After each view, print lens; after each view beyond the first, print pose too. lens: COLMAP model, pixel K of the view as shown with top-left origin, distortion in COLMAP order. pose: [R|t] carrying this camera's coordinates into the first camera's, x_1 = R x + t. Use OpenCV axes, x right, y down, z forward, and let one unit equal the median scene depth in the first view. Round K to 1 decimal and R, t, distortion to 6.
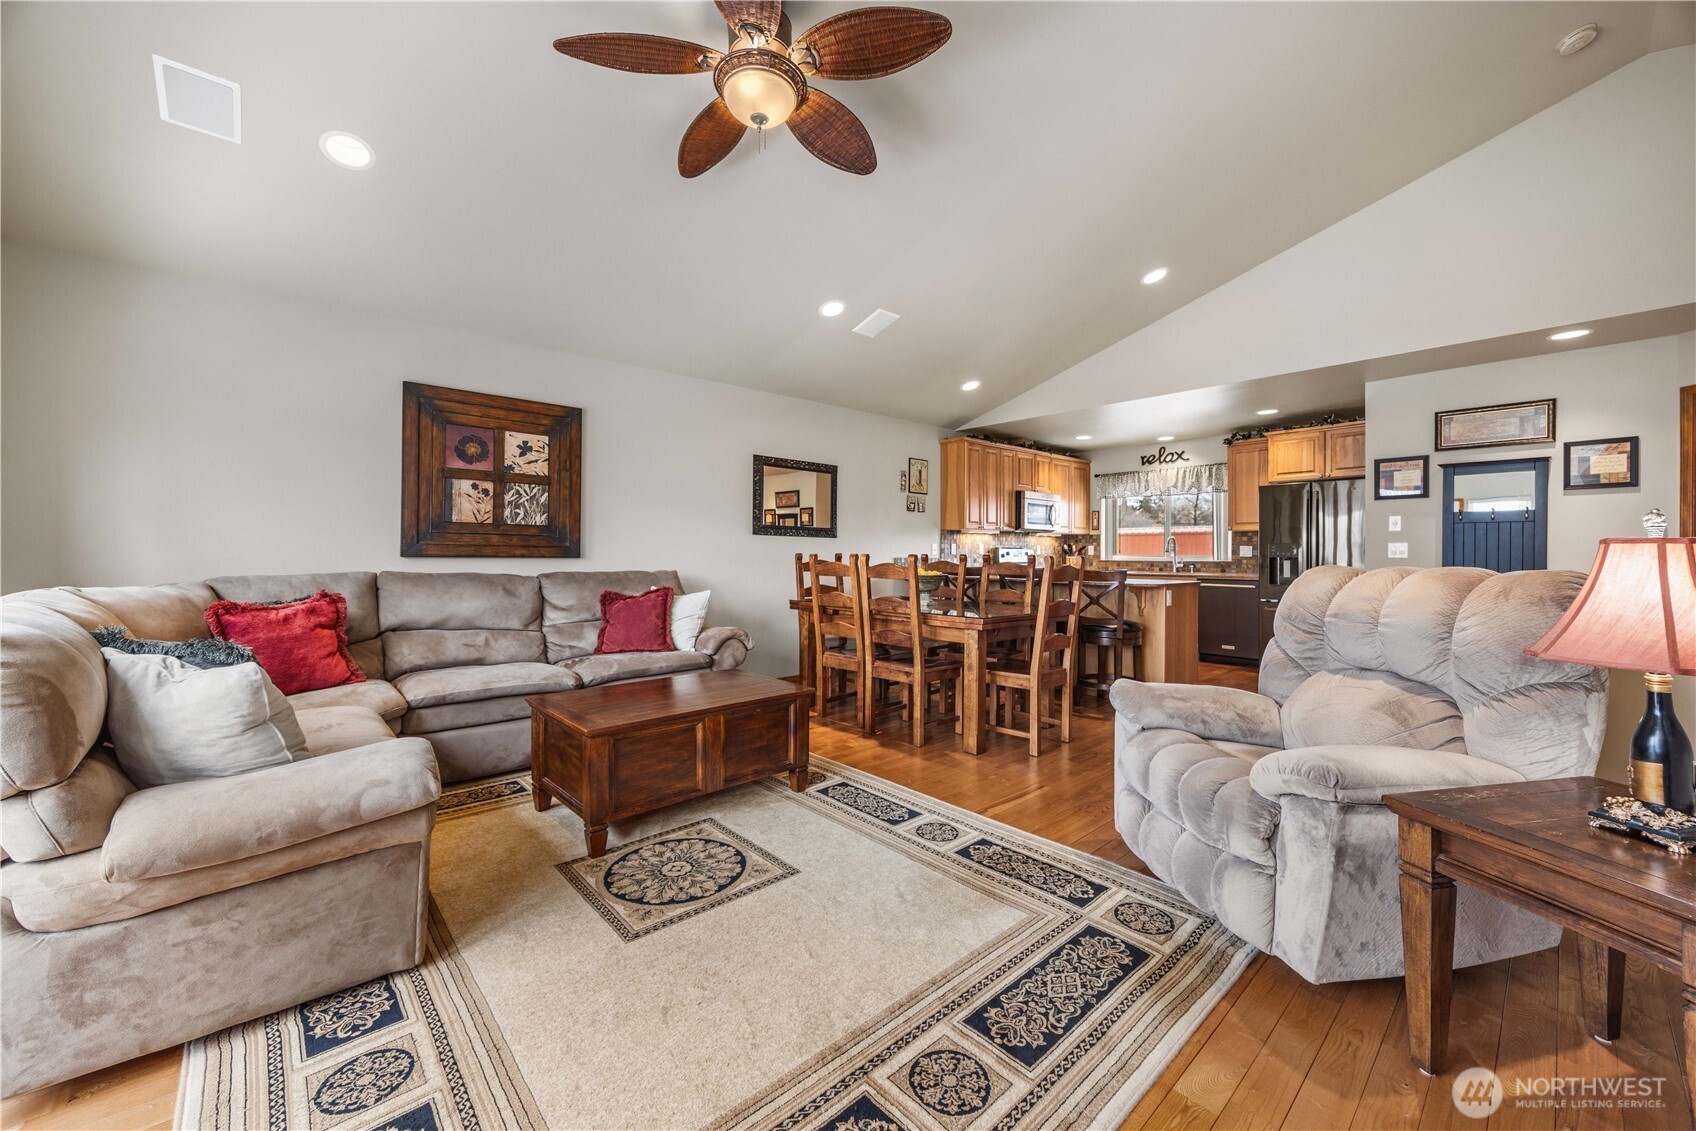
lens RADIAL K [[651.3, 0, 835.6], [0, 651.3, 550.3], [0, 0, 1]] dist [-0.002529, -0.000297]
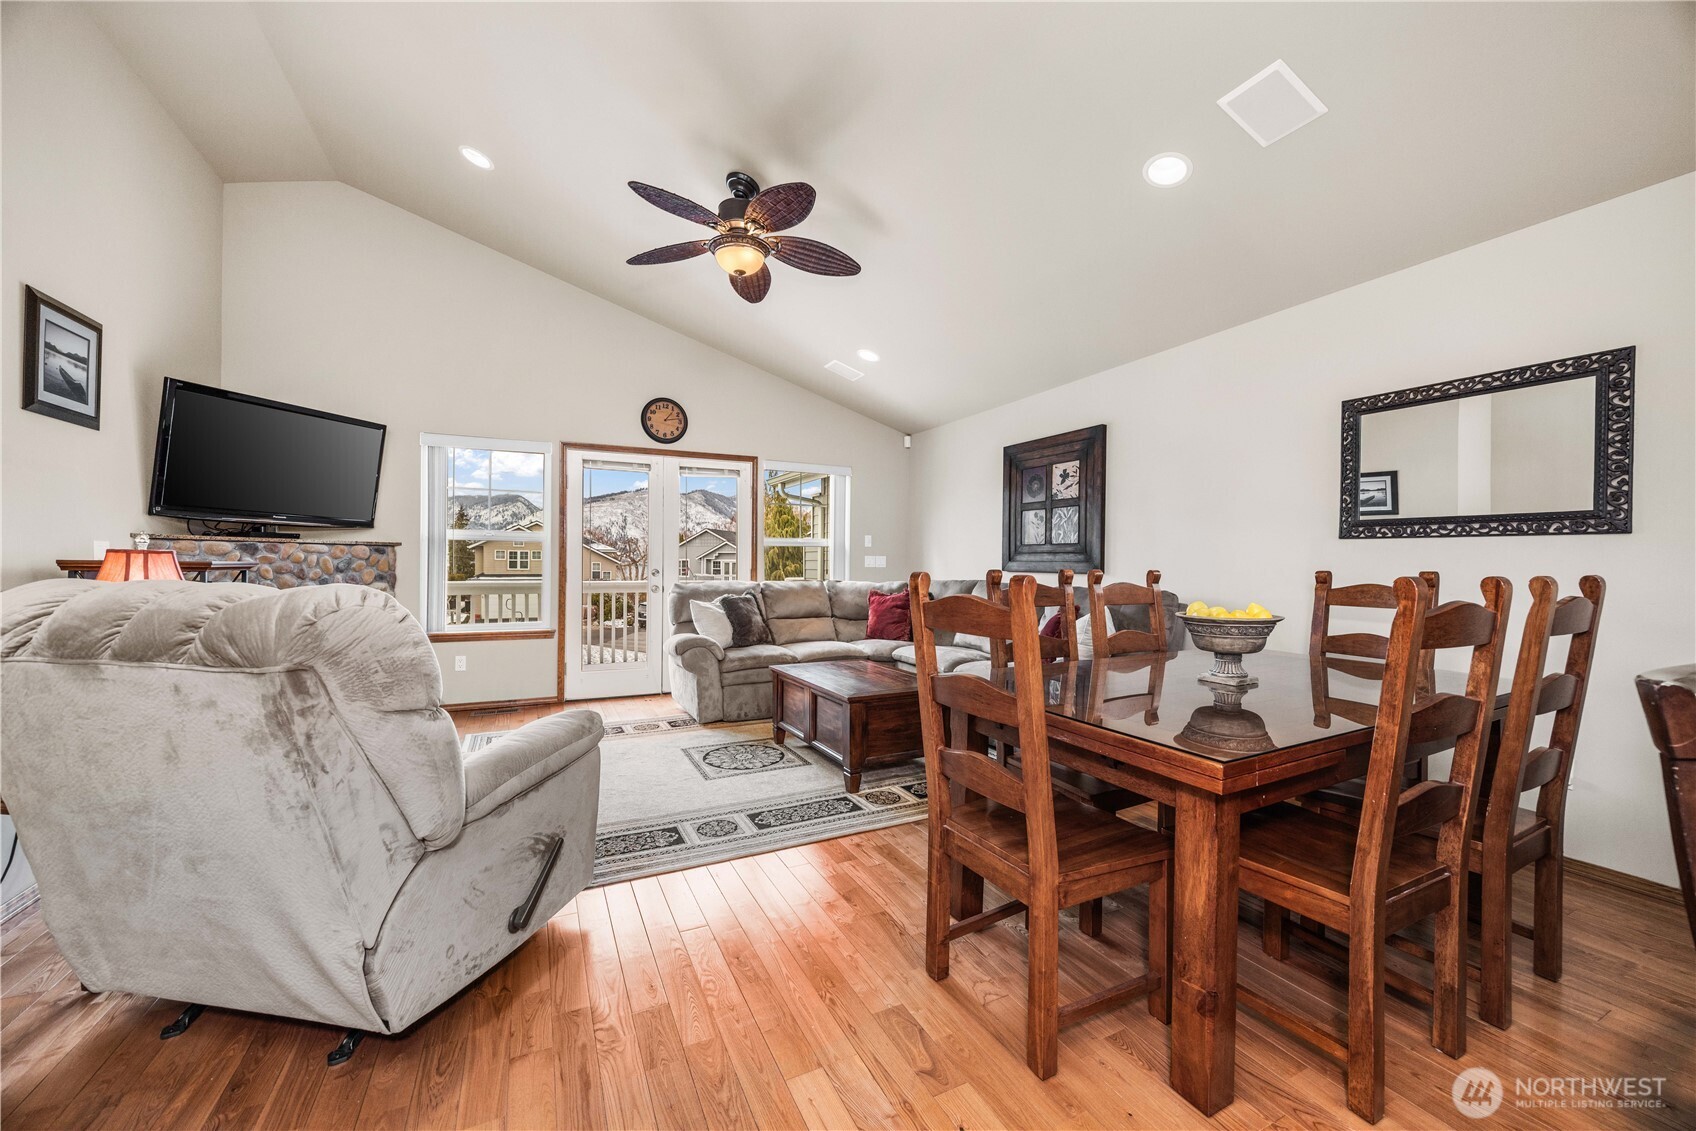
lens RADIAL K [[651.3, 0, 850.5], [0, 651.3, 568.6], [0, 0, 1]] dist [-0.002529, -0.000297]
pose [[-0.270036, 0.002099, -0.962848, 0.677425], [-0.001979, 0.999994, 0.002735, 0.001679], [0.962848, 0.002644, -0.270030, 0.901735]]
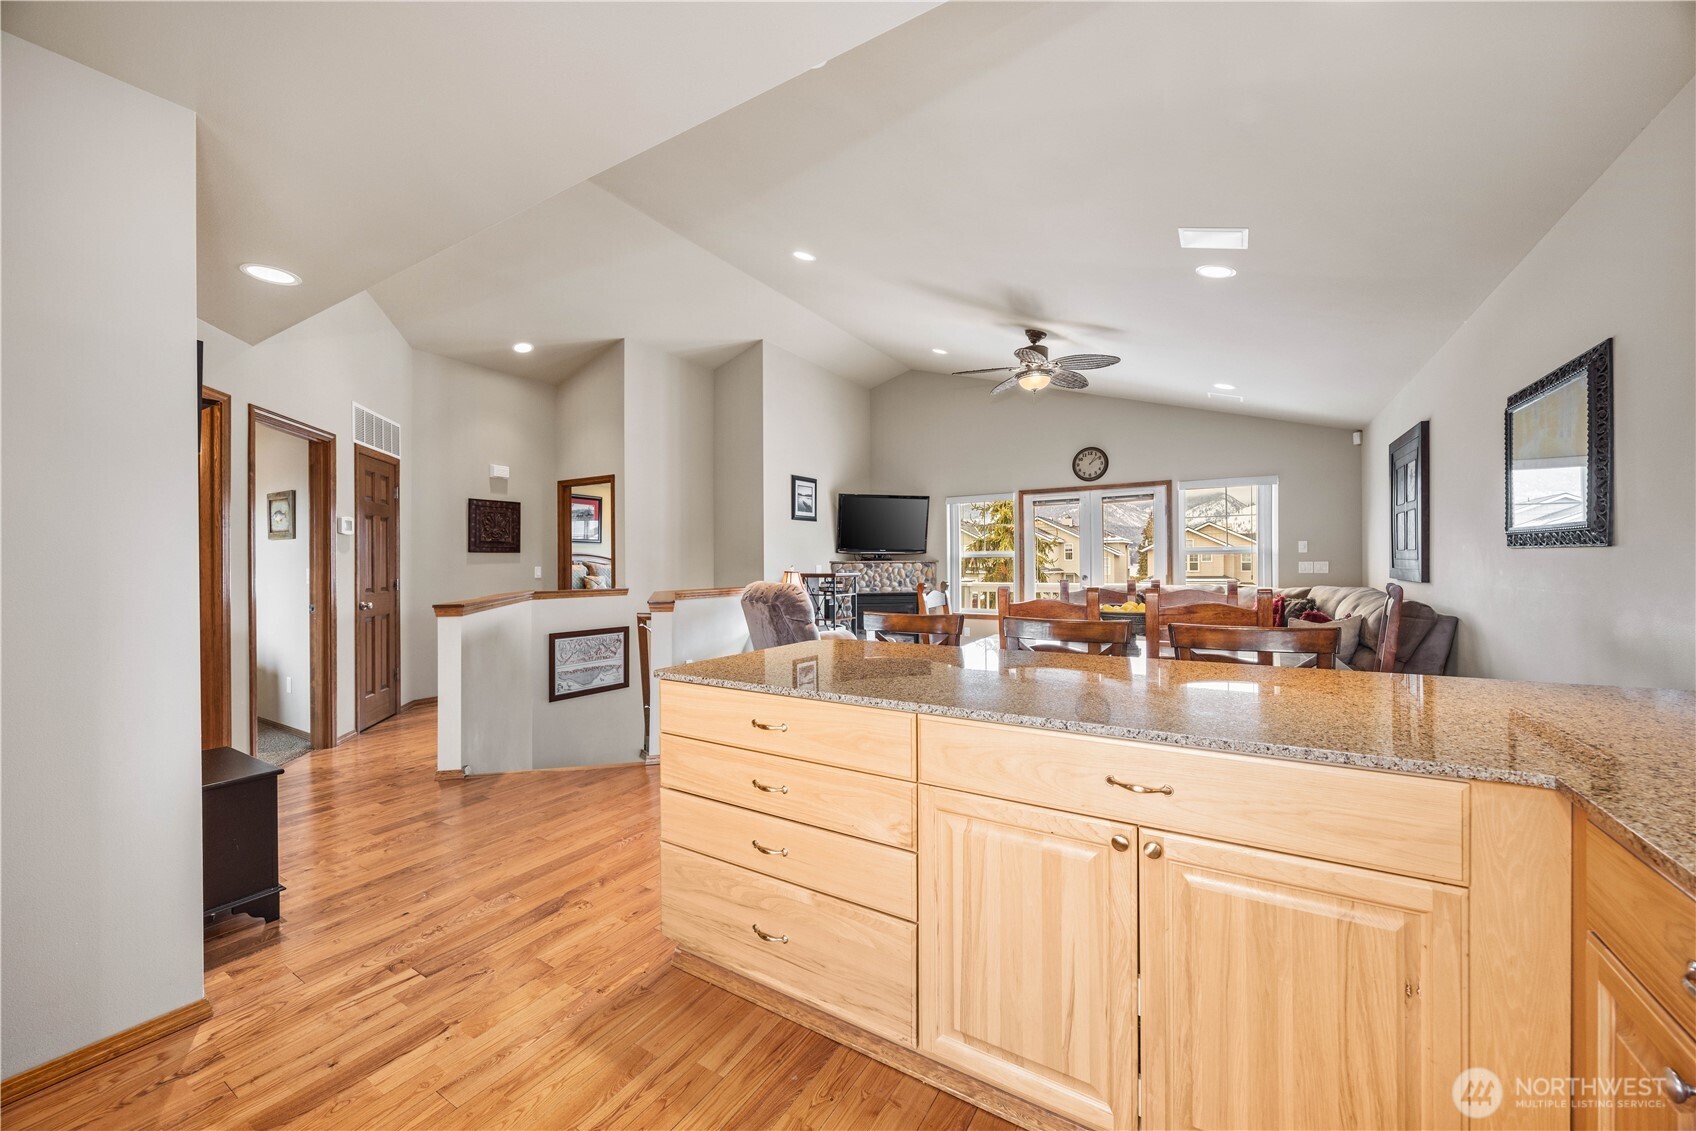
lens RADIAL K [[651.3, 0, 832.8], [0, 651.3, 571.8], [0, 0, 1]] dist [-0.002529, -0.000297]
pose [[-0.959321, 0.008069, -0.282204, 0.679941], [0.007523, 0.999967, 0.003019, -0.012201], [0.282219, 0.000773, -0.959350, 1.653539]]
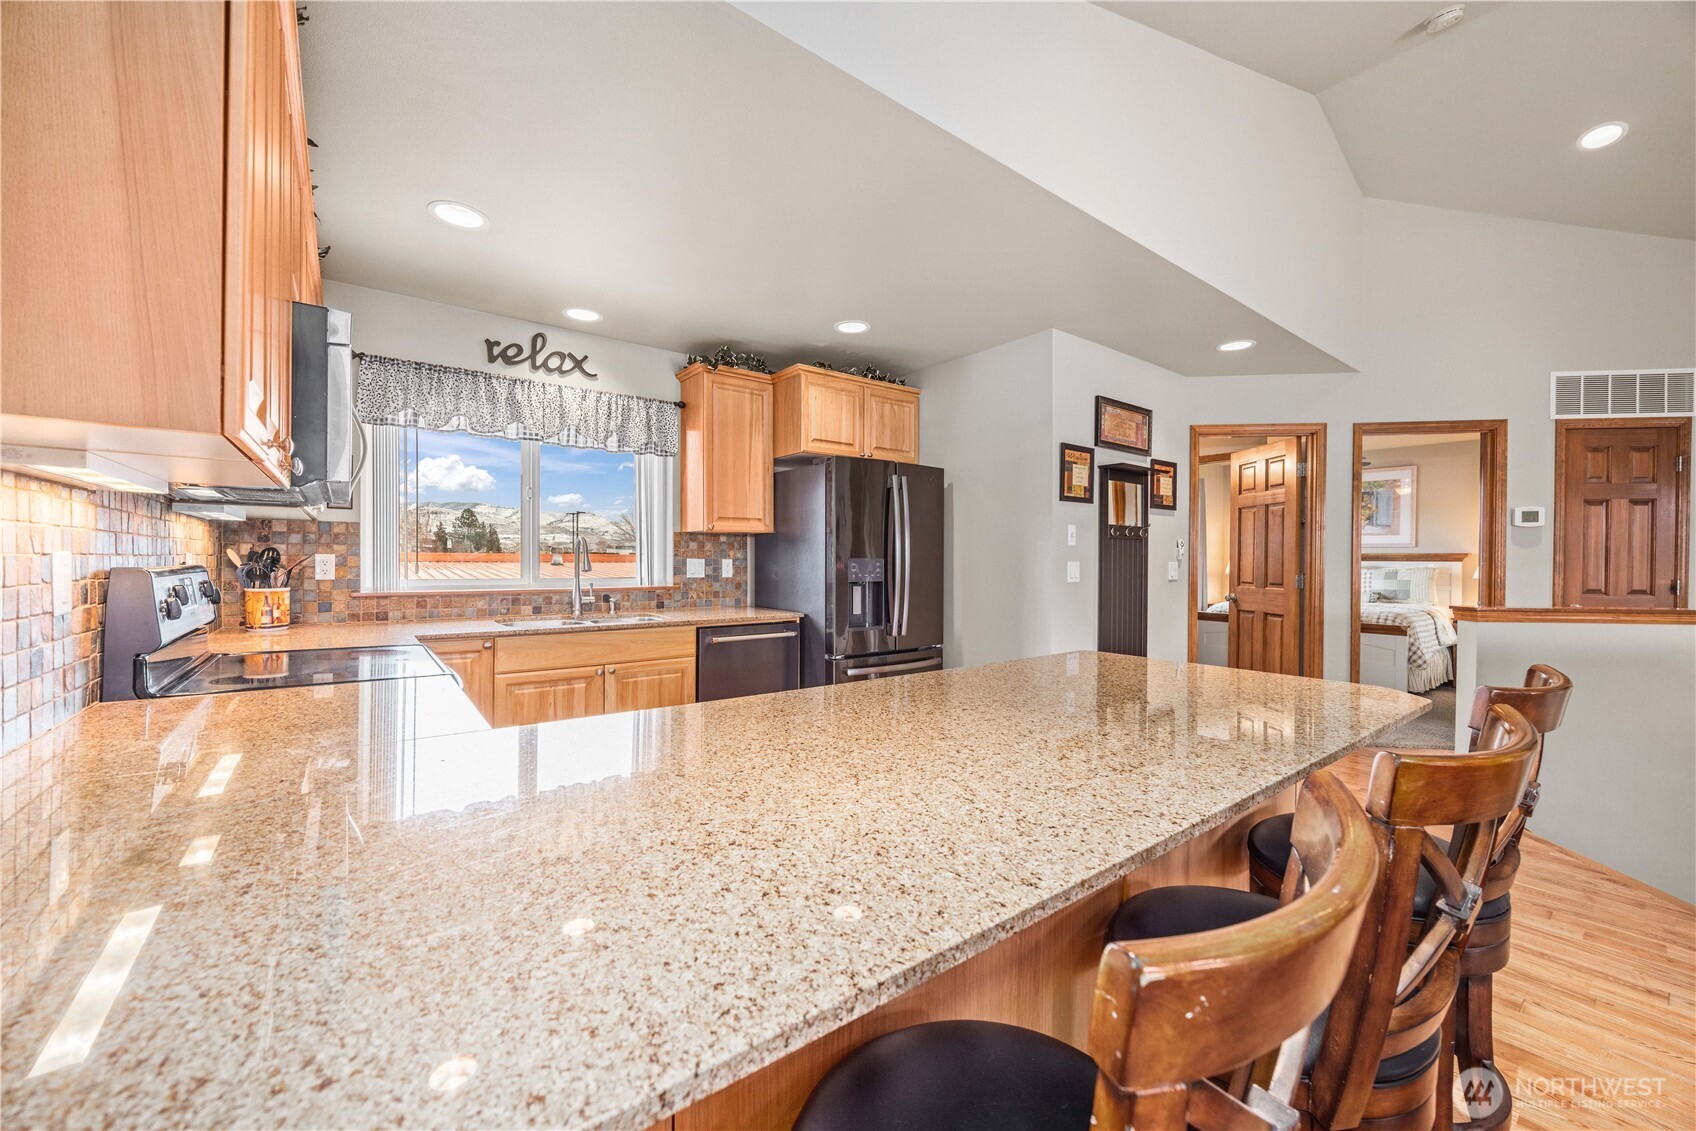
lens RADIAL K [[651.3, 0, 843.5], [0, 651.3, 563.7], [0, 0, 1]] dist [-0.002529, -0.000297]
pose [[0.068588, -0.012941, 0.997561, 0.130096], [-0.012835, 0.999822, 0.013853, -0.019090], [-0.997563, -0.013753, 0.068409, 1.355466]]
